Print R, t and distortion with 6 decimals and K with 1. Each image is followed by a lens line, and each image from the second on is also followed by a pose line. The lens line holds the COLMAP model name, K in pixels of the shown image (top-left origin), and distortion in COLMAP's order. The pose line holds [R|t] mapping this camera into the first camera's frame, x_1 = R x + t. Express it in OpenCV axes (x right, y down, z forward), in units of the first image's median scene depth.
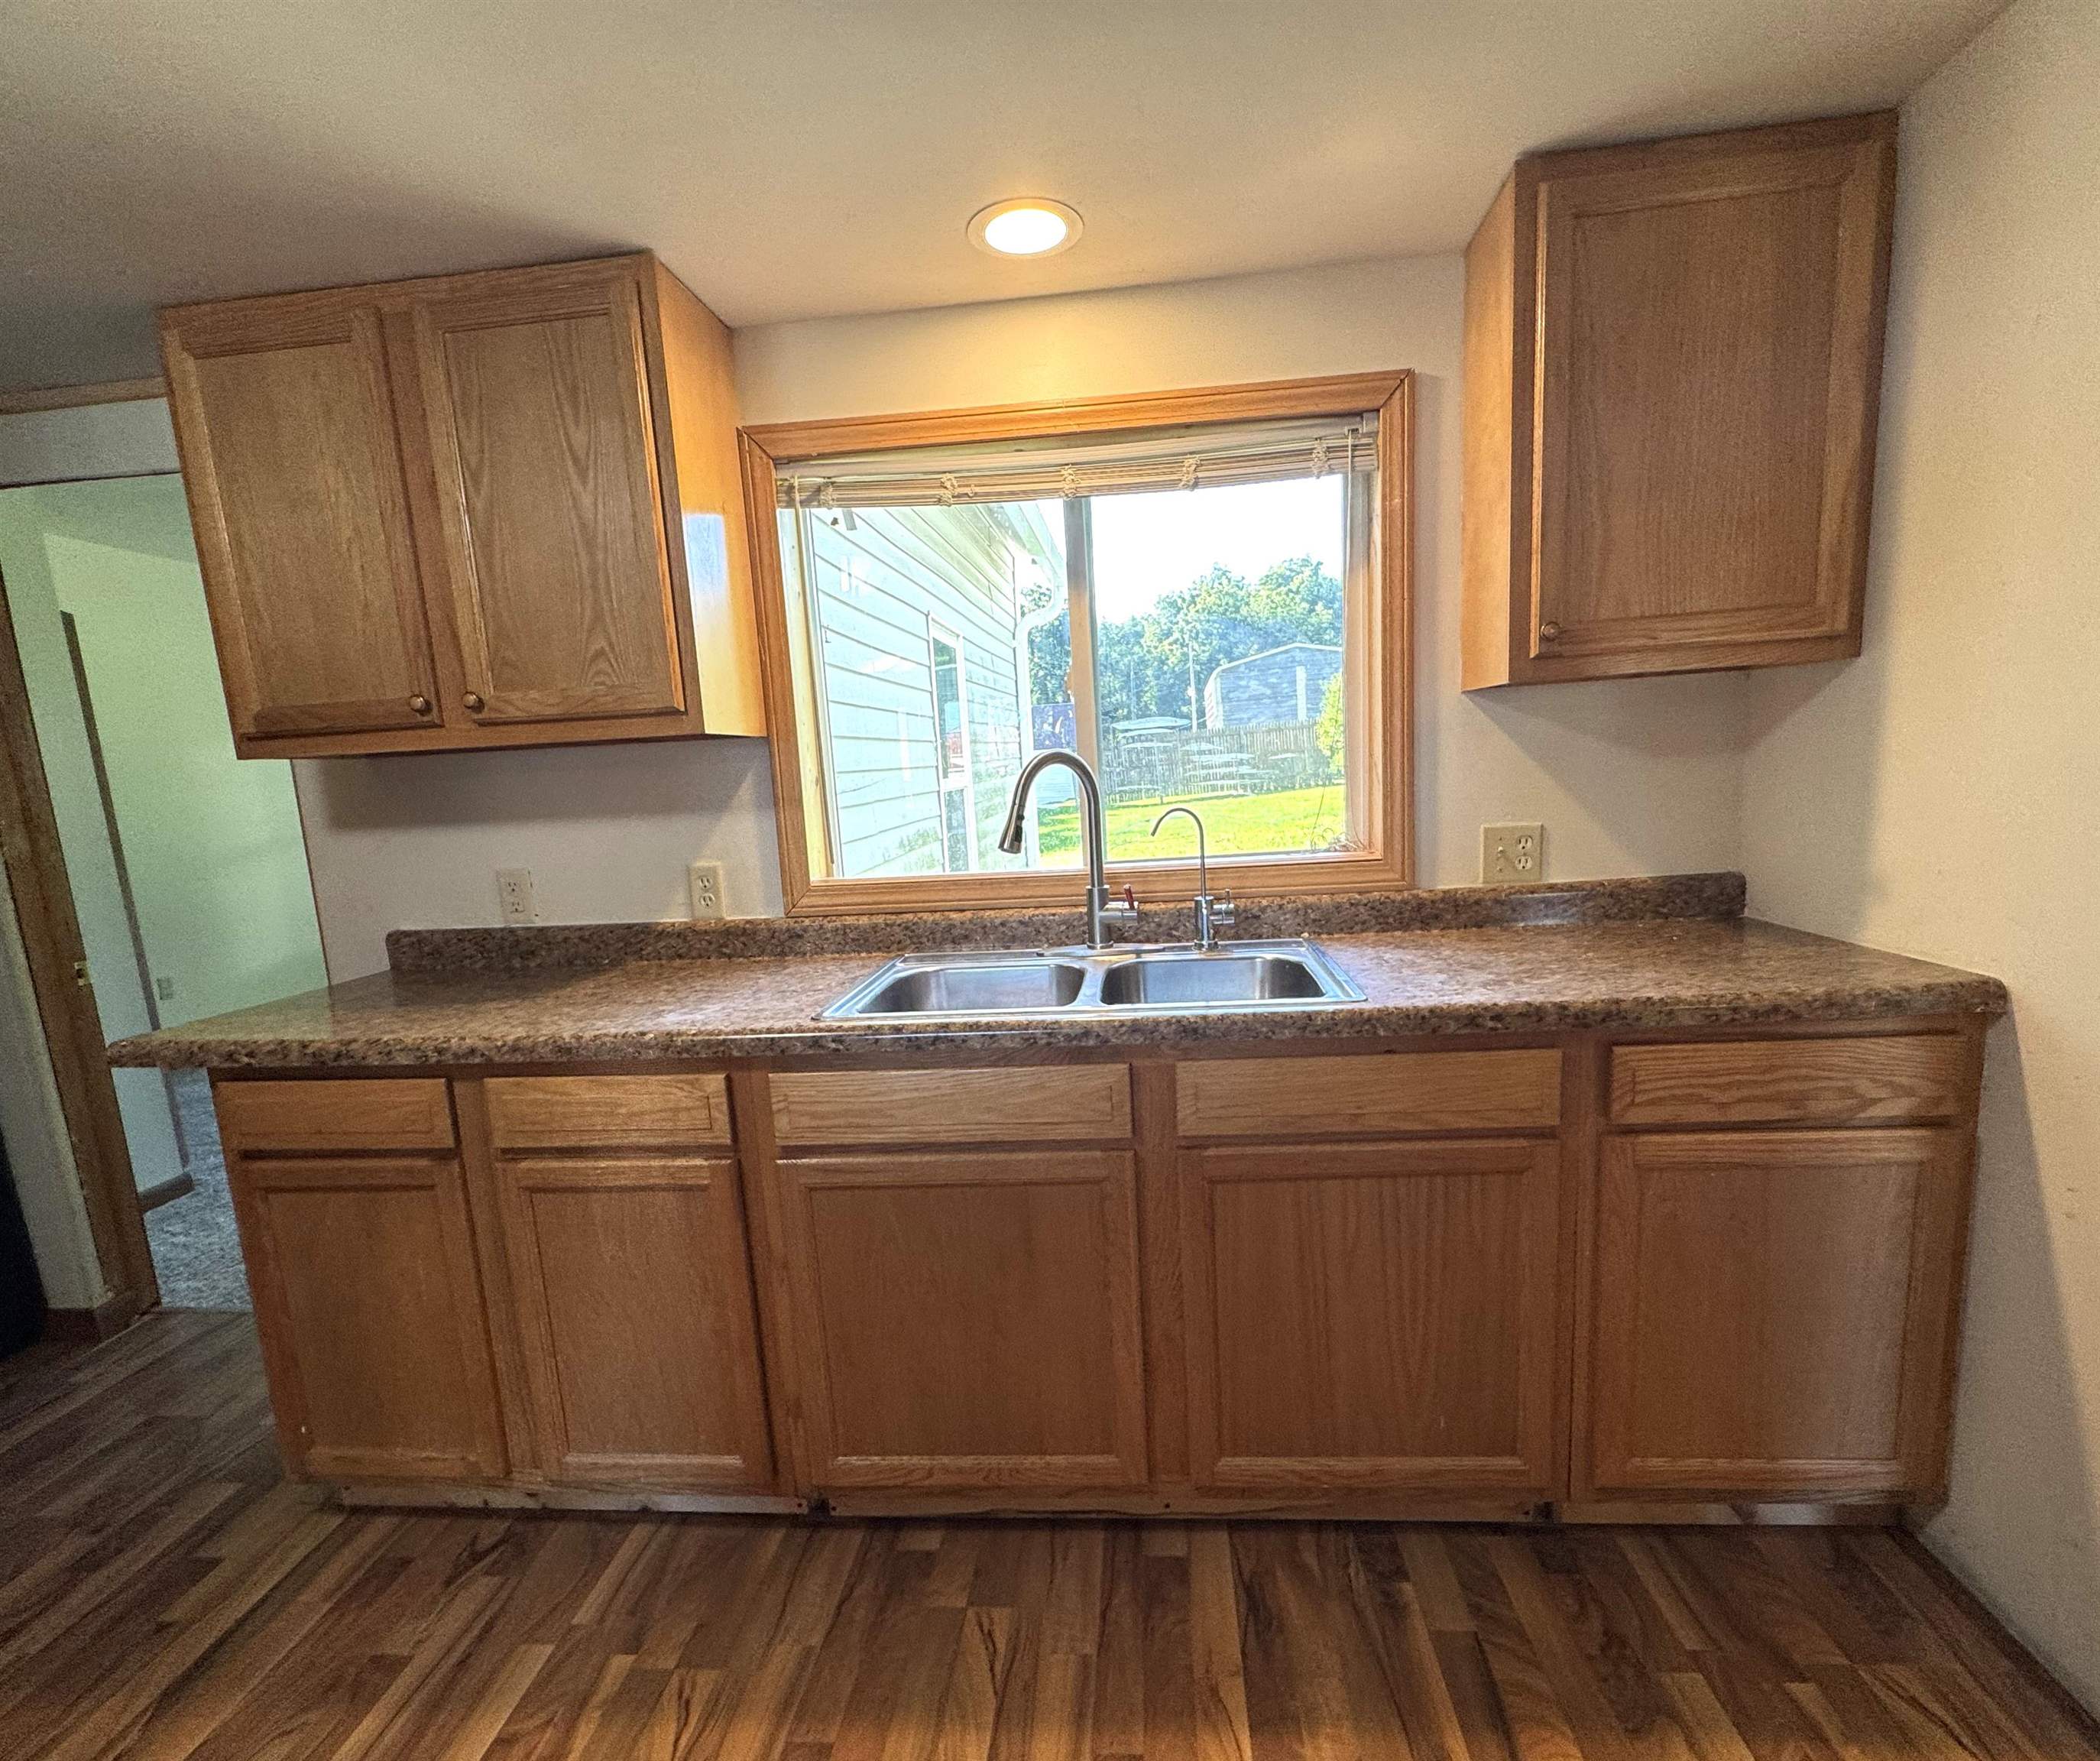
lens RADIAL K [[997.8, 0, 1064.7], [0, 997.8, 946.9], [0, 0, 1]] dist [-0.003199, -0.000236]
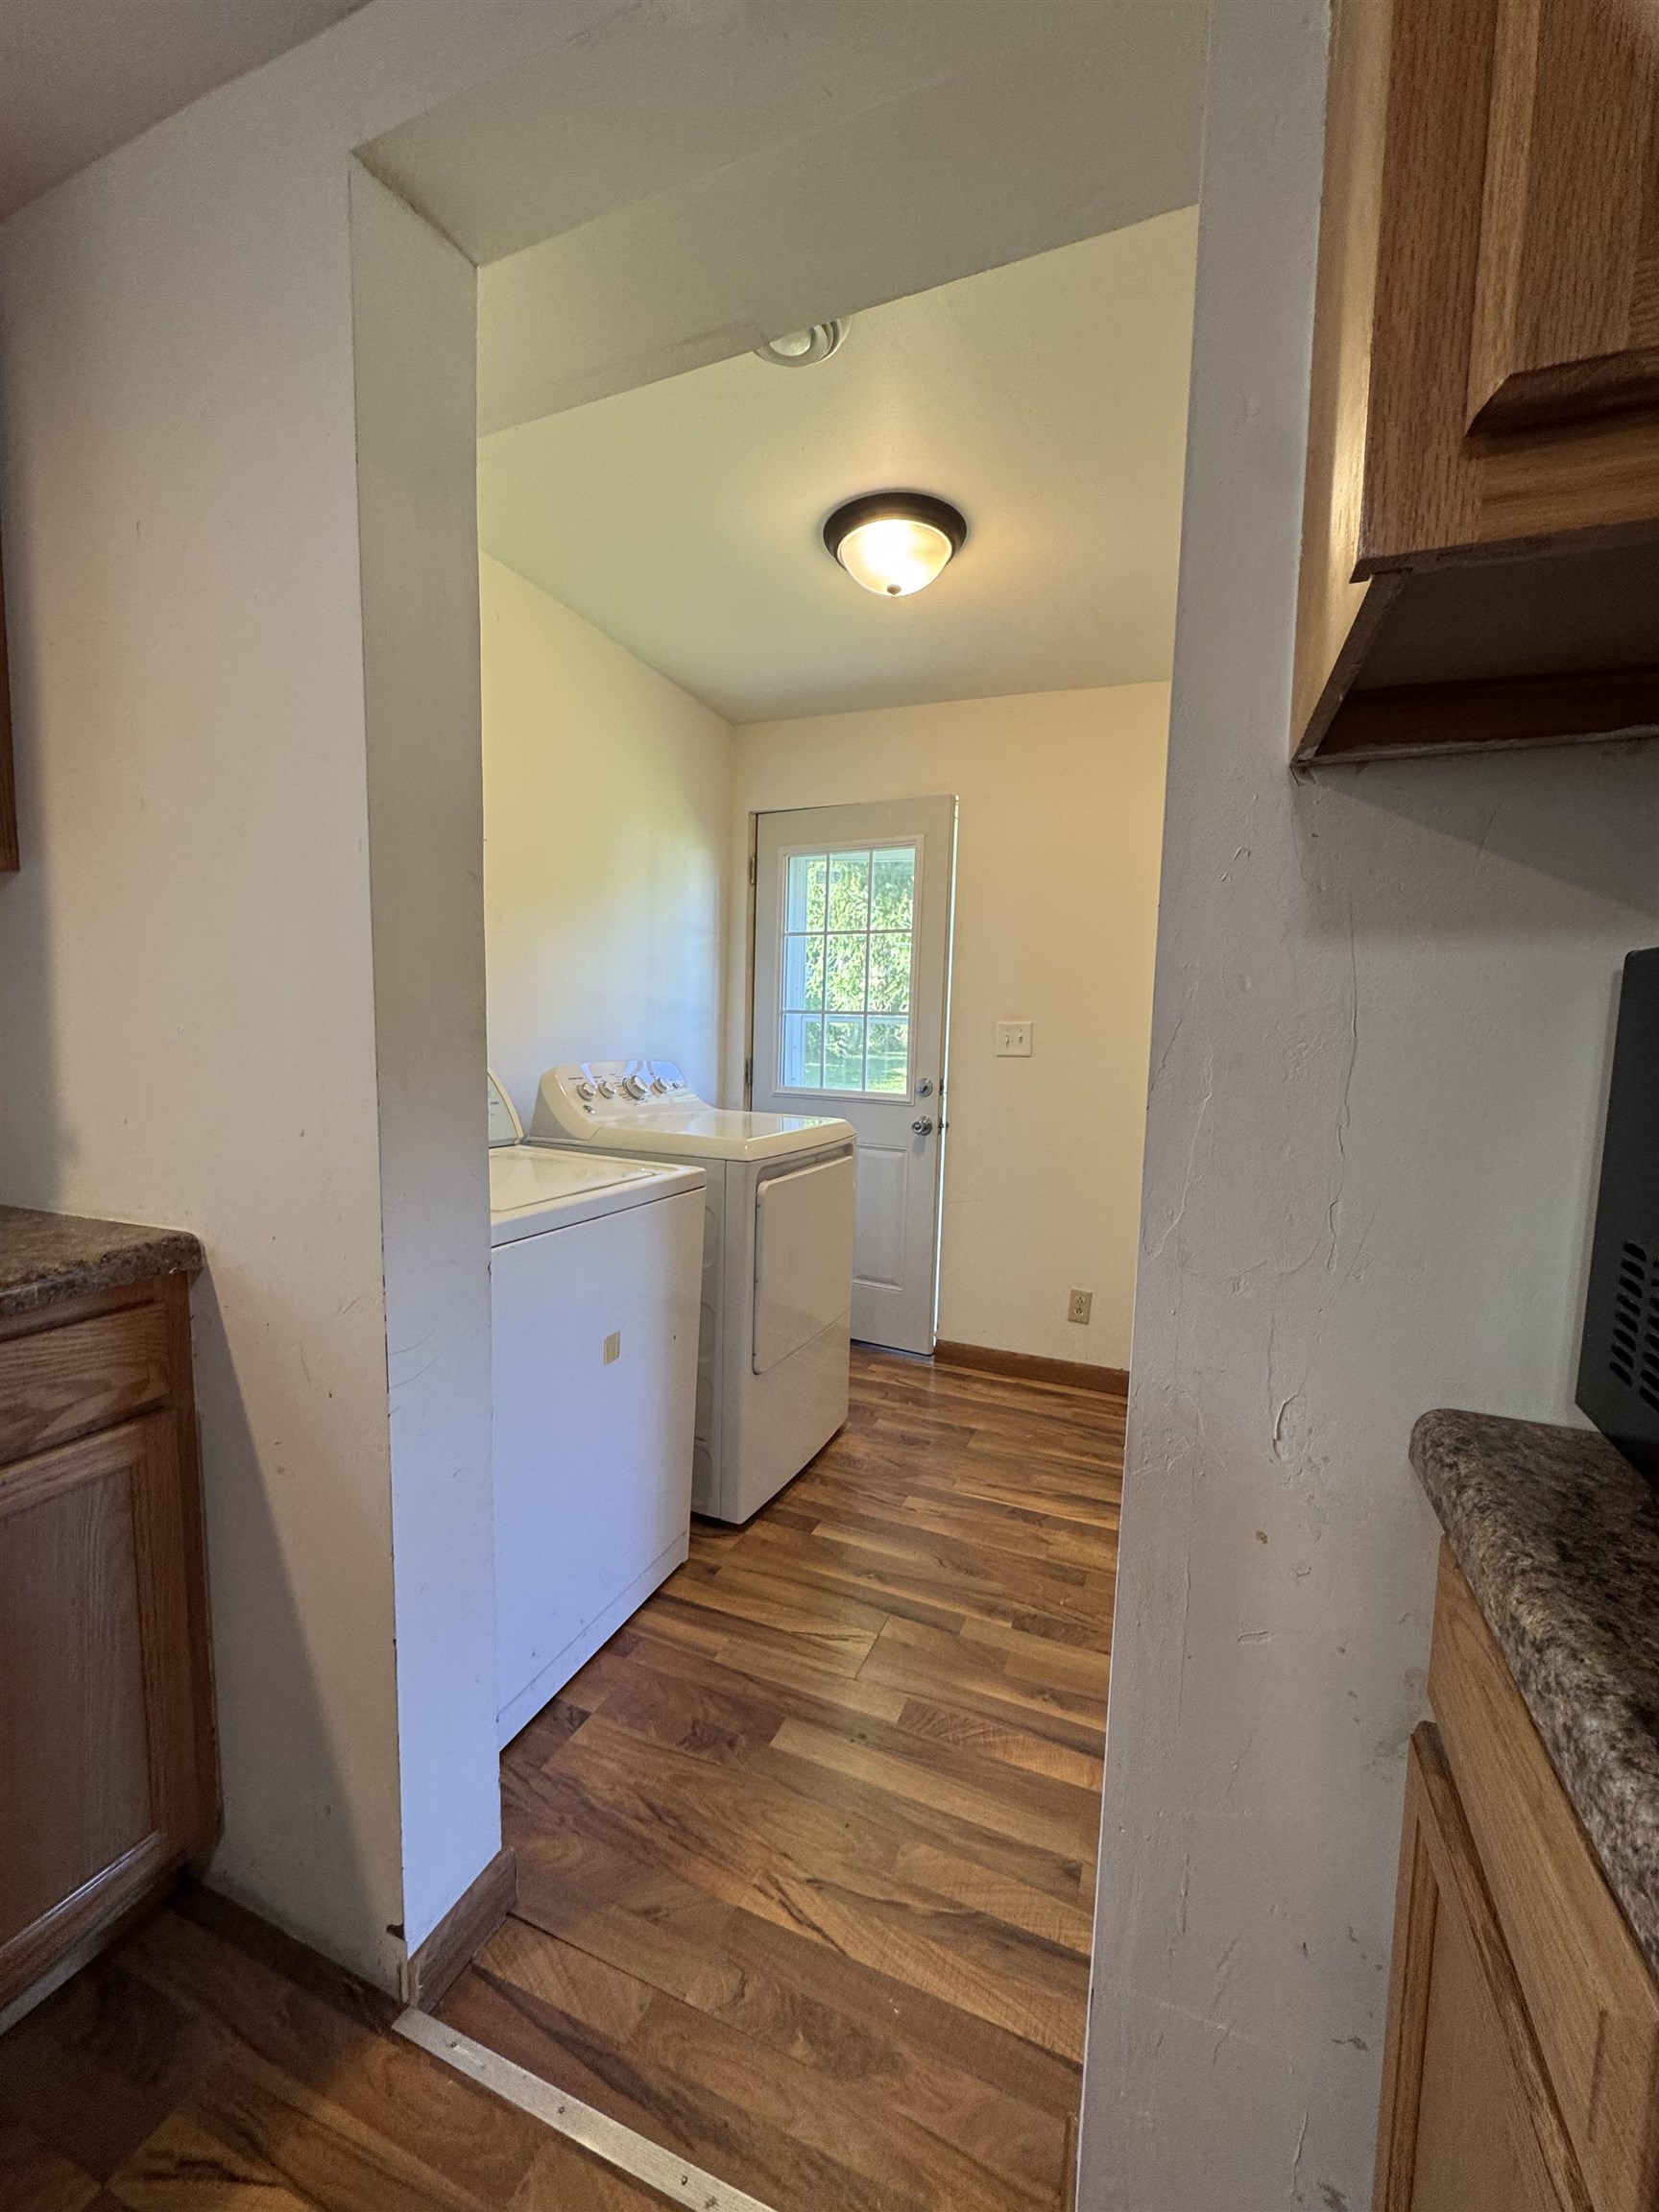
lens RADIAL K [[881.1, 0, 829.9], [0, 881.1, 1107.0], [0, 0, 1]] dist [0.000296, -0.000096]
pose [[0.301011, -0.023348, 0.953335, 0.339761], [0.130162, 0.991350, -0.016819, 0.007337], [-0.944696, 0.129151, 0.301447, 0.183116]]
